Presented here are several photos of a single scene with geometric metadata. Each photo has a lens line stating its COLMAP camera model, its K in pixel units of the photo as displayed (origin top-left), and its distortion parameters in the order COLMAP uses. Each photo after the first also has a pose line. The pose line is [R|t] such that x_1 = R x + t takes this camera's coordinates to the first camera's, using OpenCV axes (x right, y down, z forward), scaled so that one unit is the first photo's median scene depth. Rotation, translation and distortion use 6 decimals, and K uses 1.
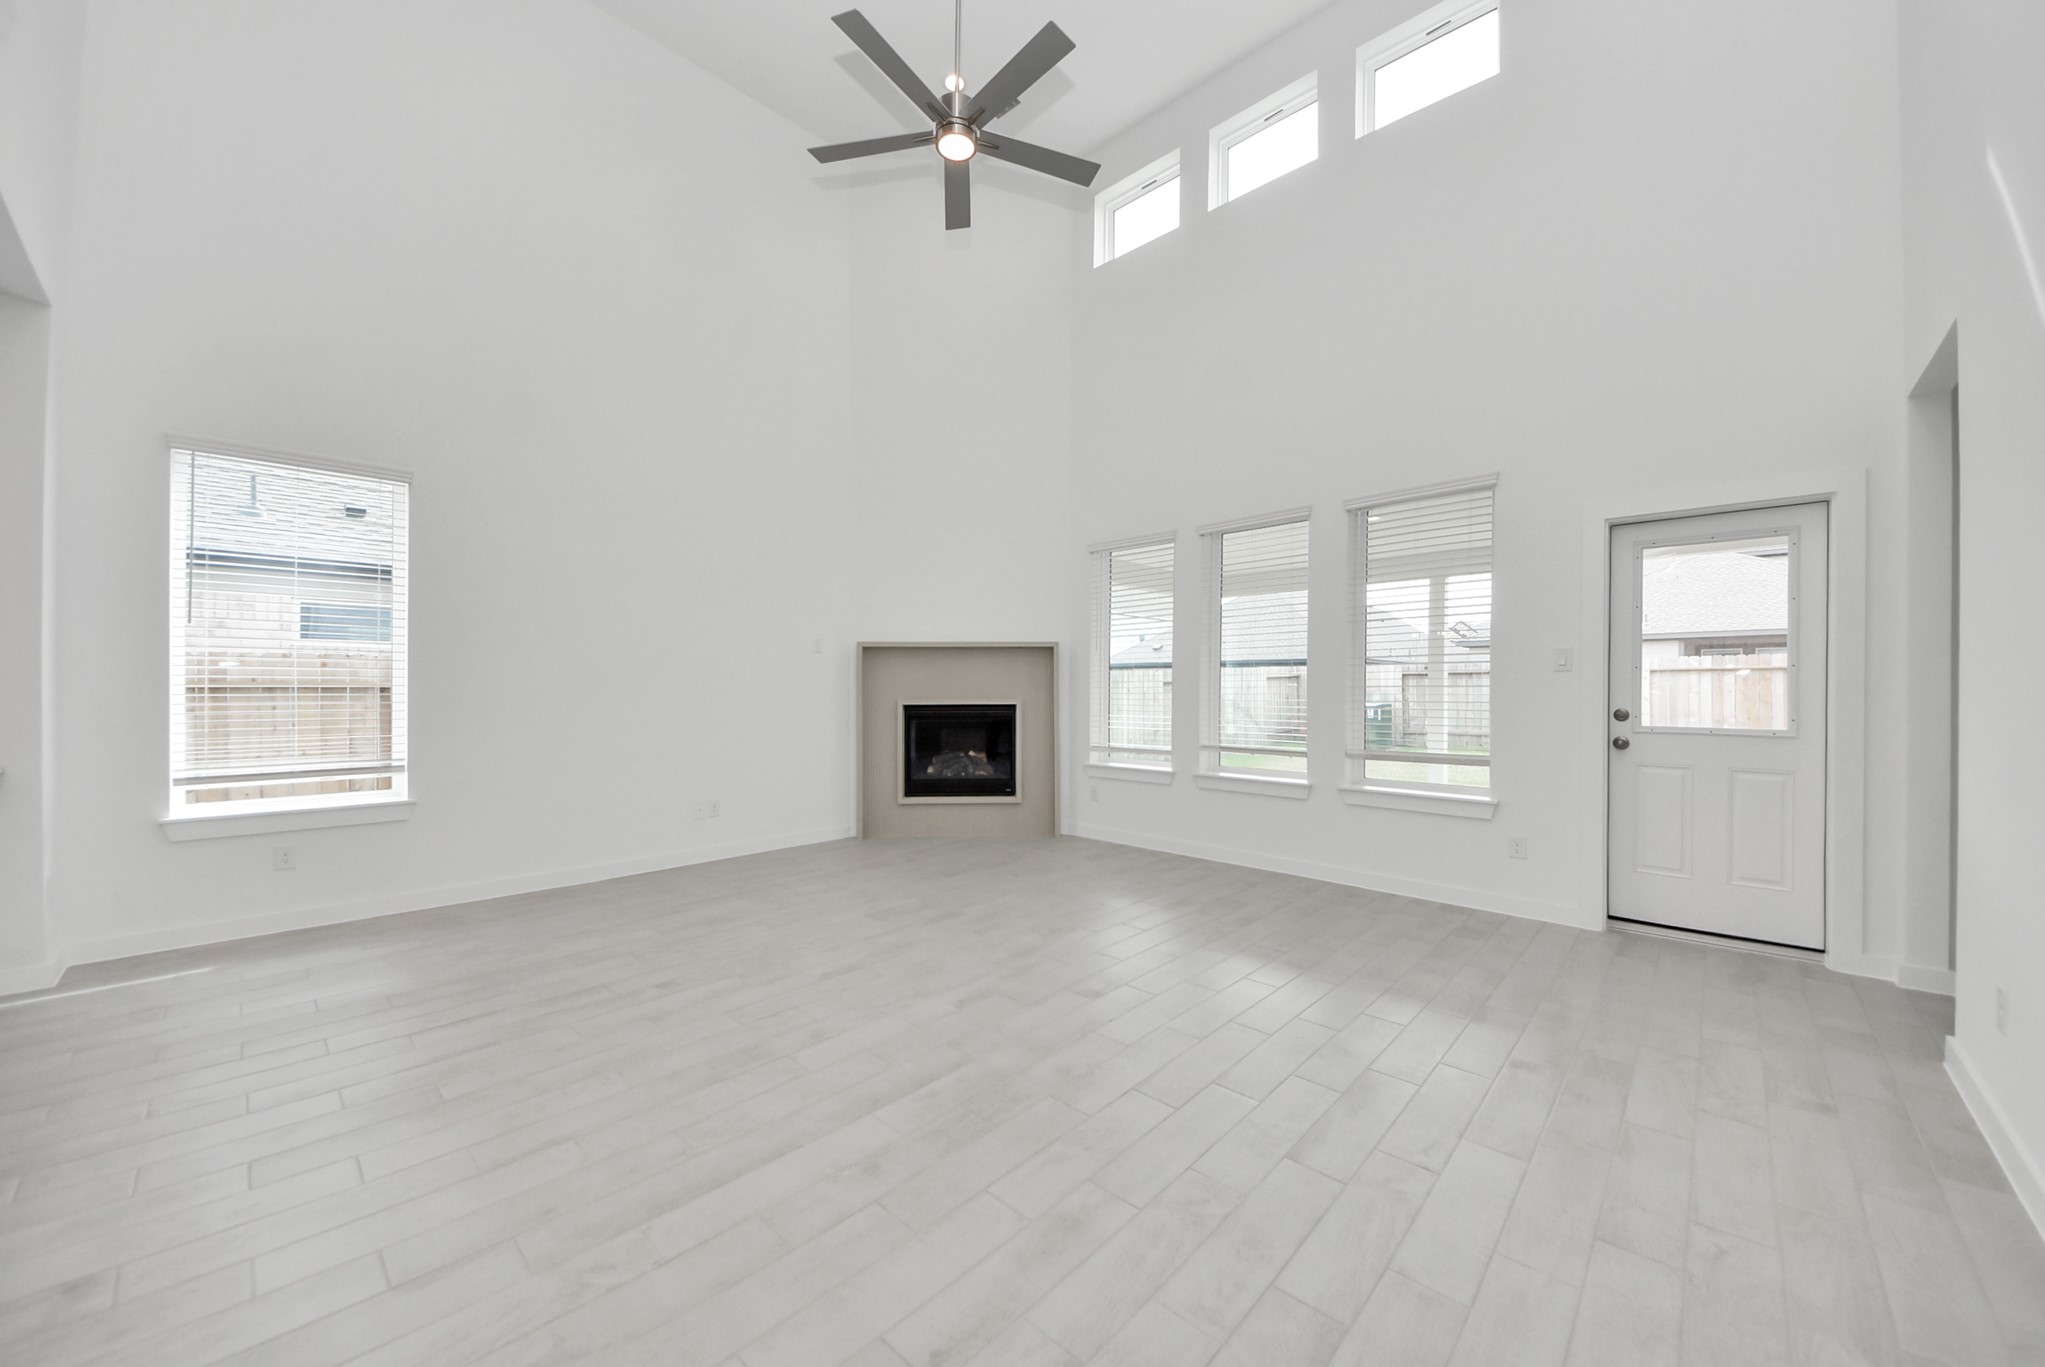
lens RADIAL K [[738.3, 0, 1045.5], [0, 738.3, 674.3], [0, 0, 1]] dist [0.017156, -0.000162]
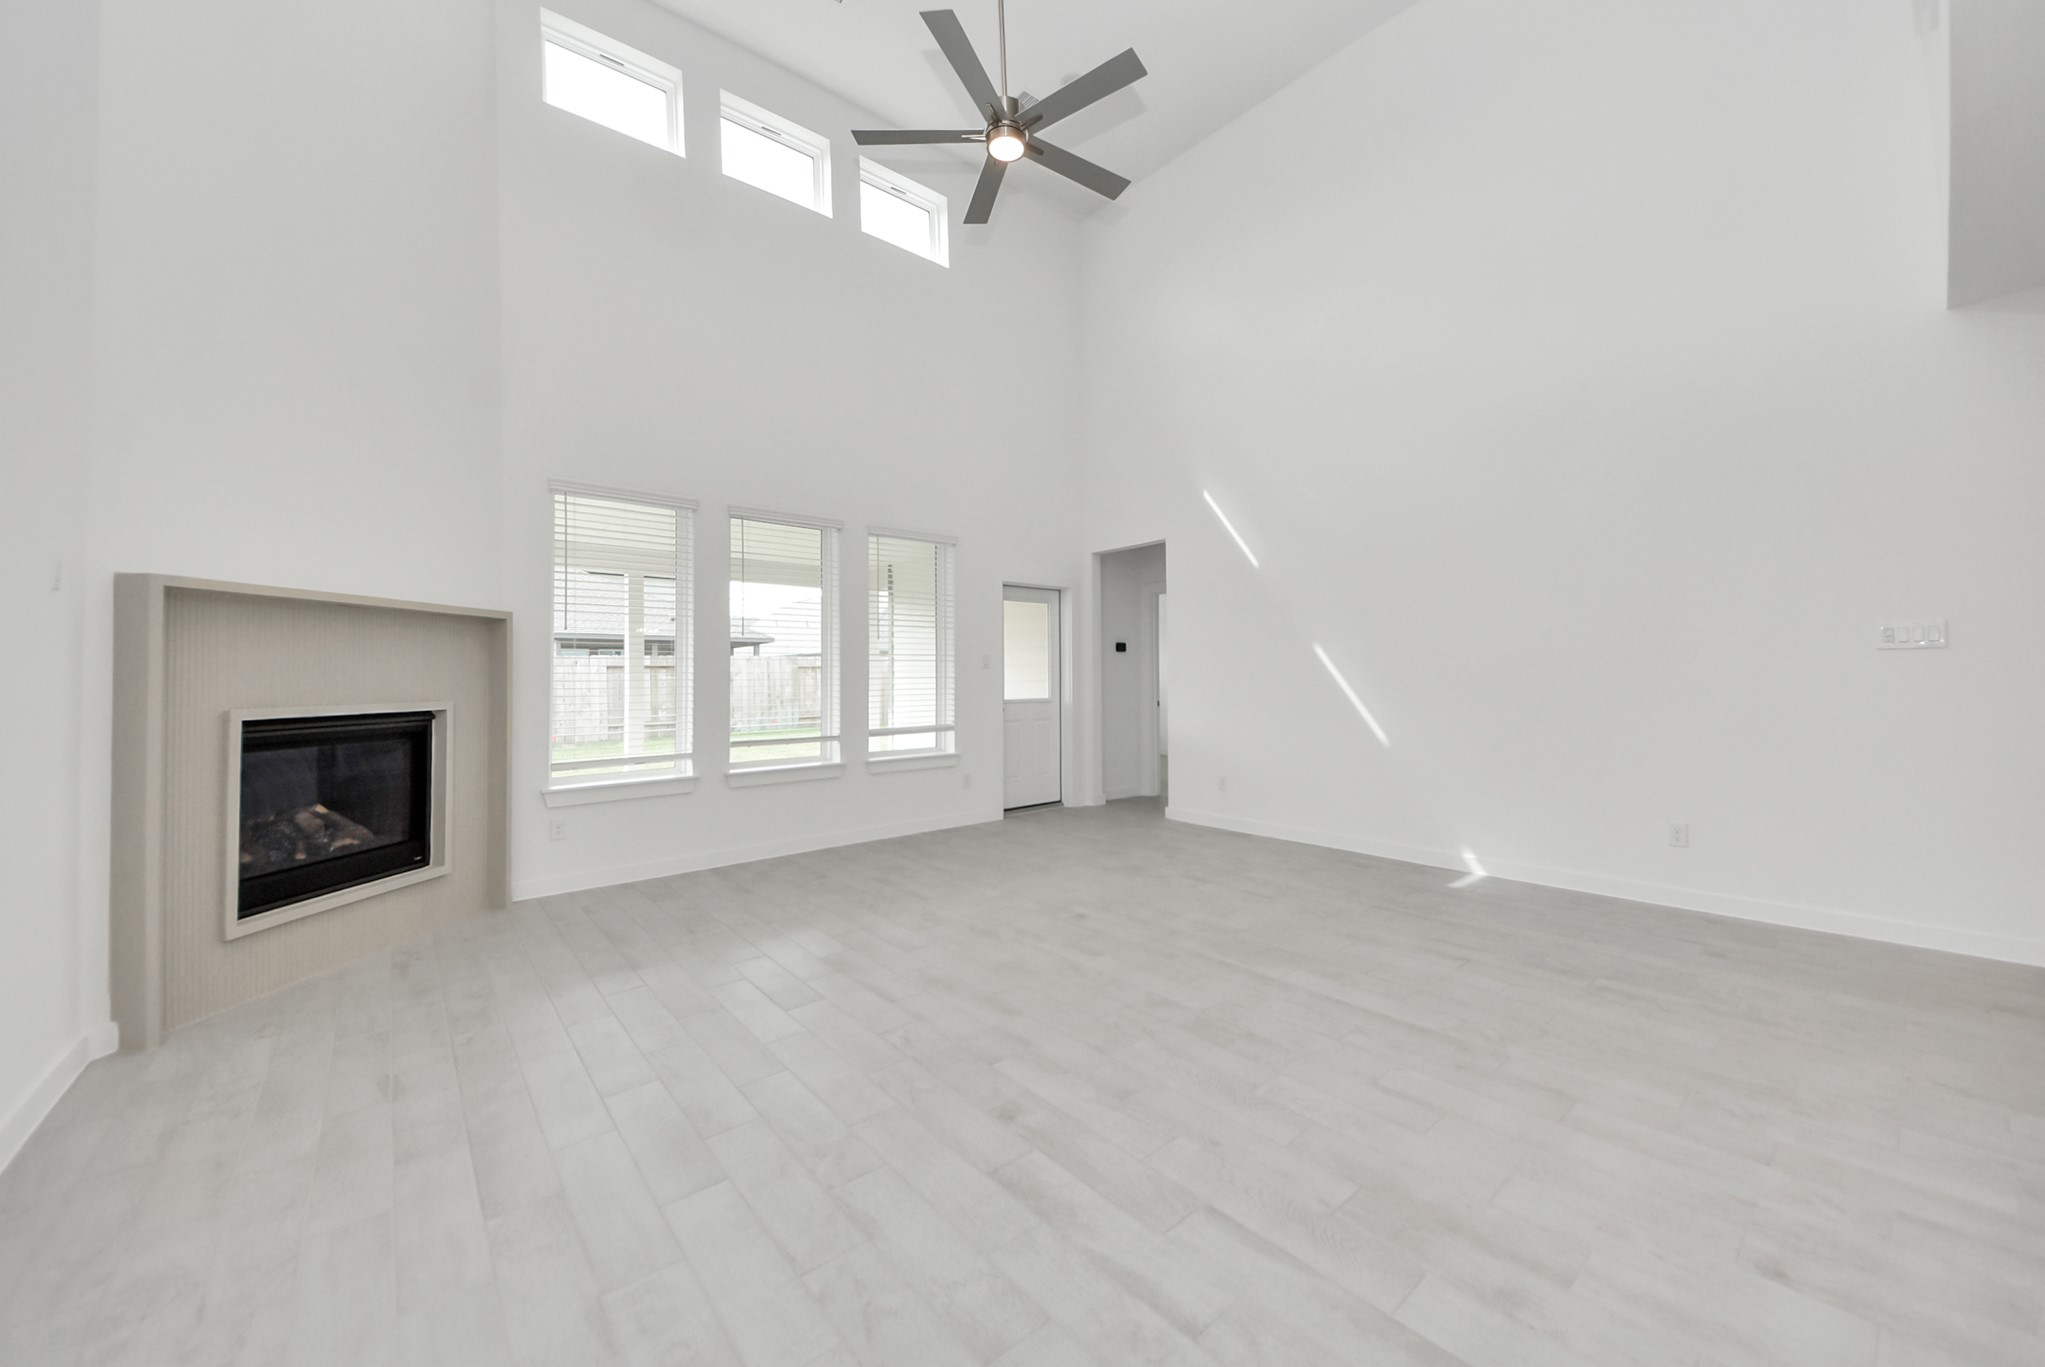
lens RADIAL K [[742.0, 0, 1029.0], [0, 742.0, 656.9], [0, 0, 1]] dist [0.031347, 0.000073]
pose [[0.141307, 0.028680, 0.989550, -0.649314], [-0.005177, 0.999588, -0.028231, 0.013636], [-0.989952, -0.001133, 0.141398, 0.483051]]
